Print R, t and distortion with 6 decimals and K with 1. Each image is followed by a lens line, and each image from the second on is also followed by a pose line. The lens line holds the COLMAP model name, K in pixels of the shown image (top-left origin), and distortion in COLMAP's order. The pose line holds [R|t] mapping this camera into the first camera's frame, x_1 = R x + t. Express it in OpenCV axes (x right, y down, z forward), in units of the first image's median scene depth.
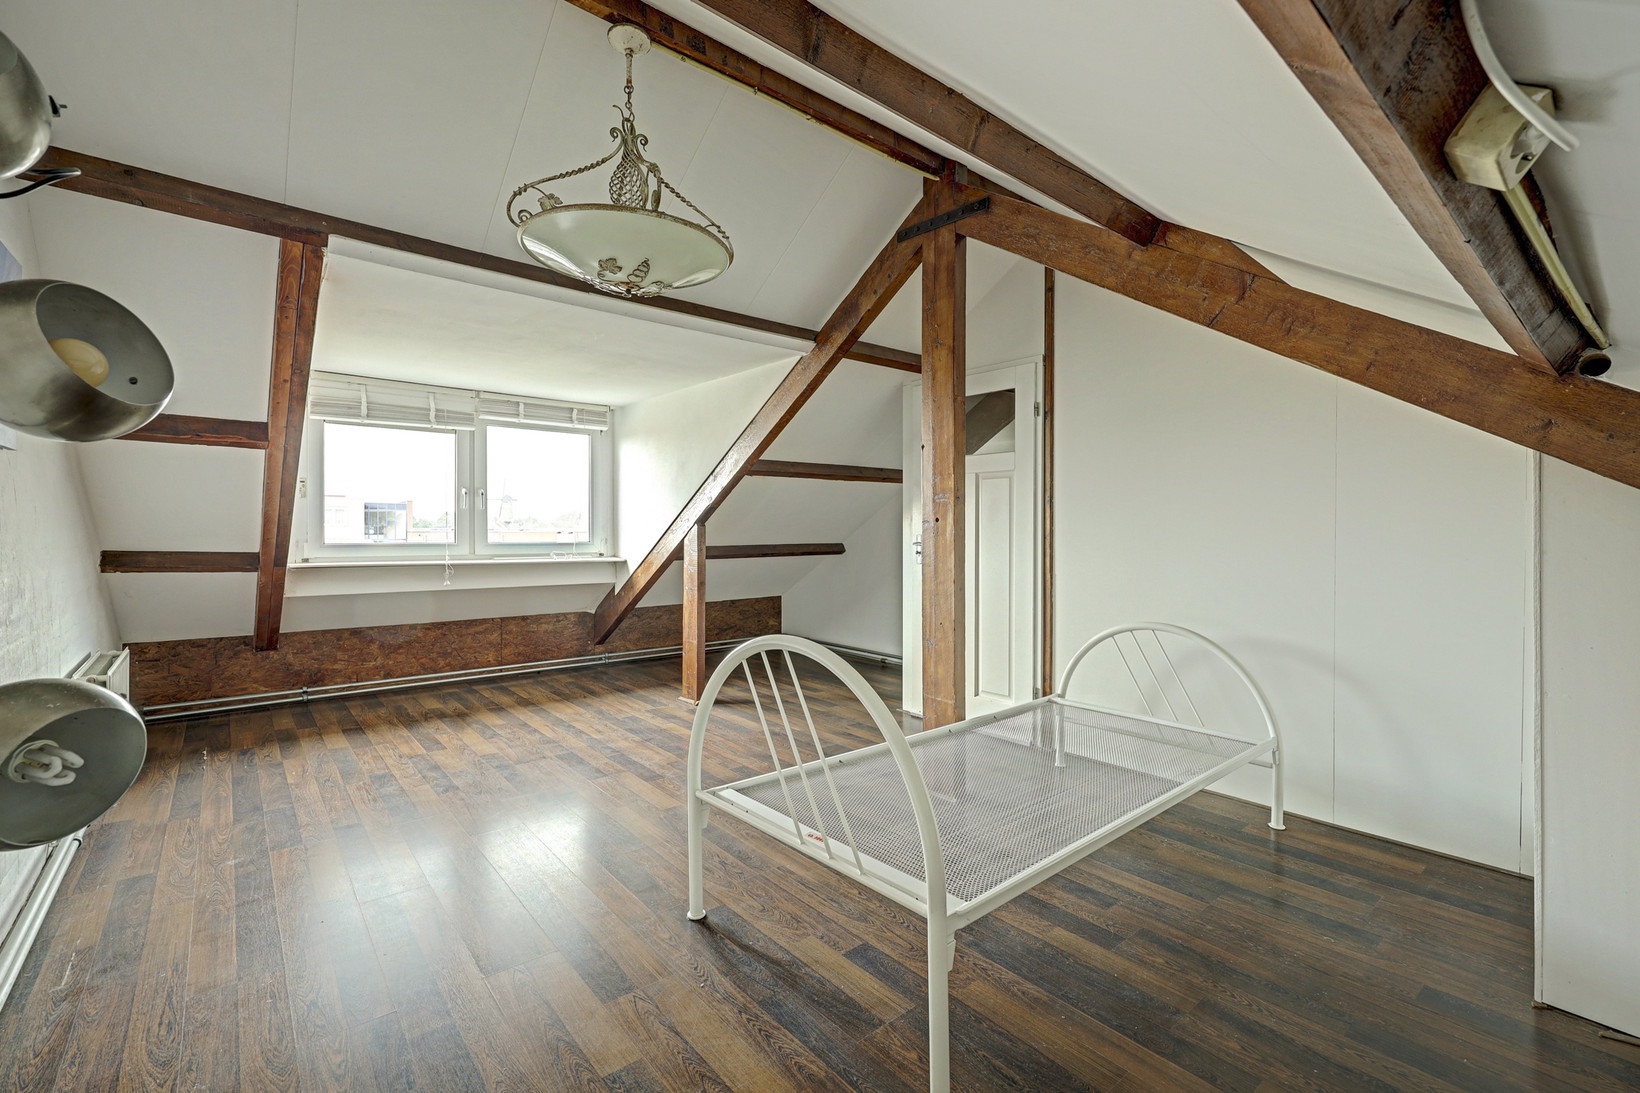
lens RADIAL K [[708.8, 0, 821.8], [0, 708.8, 524.2], [0, 0, 1]] dist [0.000111, 0.000017]
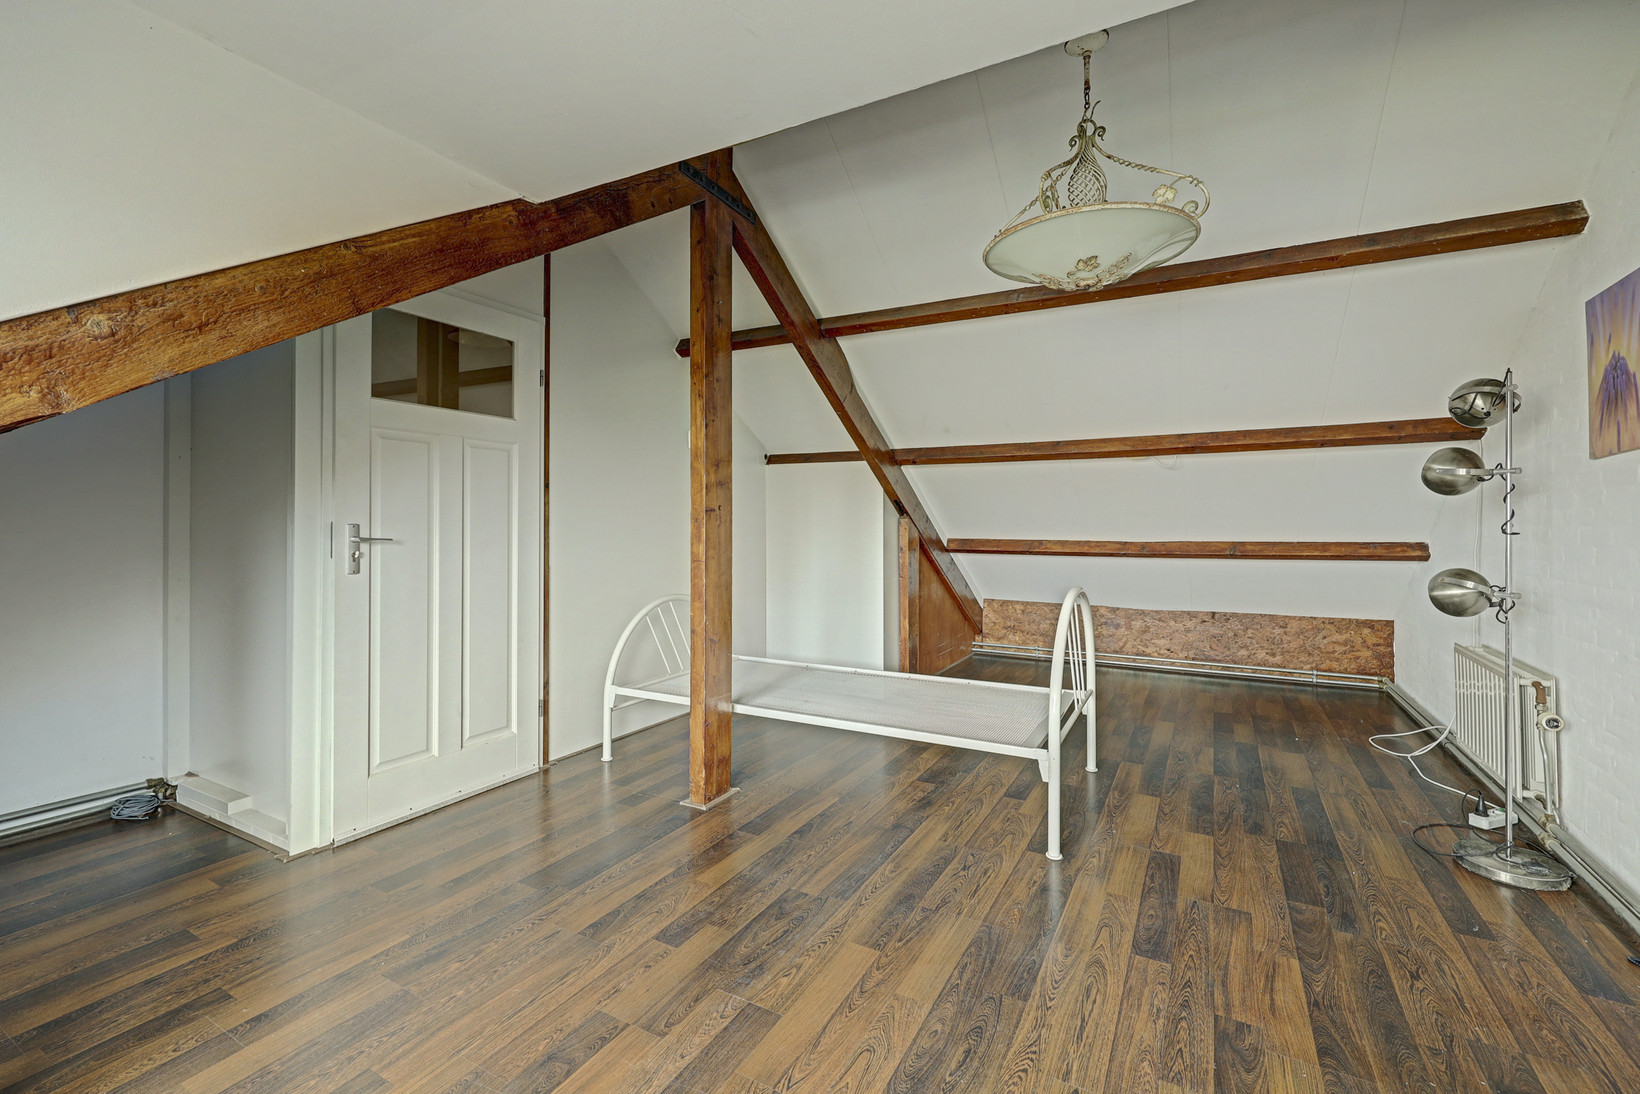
lens RADIAL K [[708.8, 0, 821.8], [0, 708.8, 524.7], [0, 0, 1]] dist [0.000111, 0.000017]
pose [[-0.357507, -0.002590, 0.933907, -1.044421], [-0.009488, 0.999955, -0.000859, 0.022447], [-0.933862, -0.009168, -0.357516, 1.662967]]
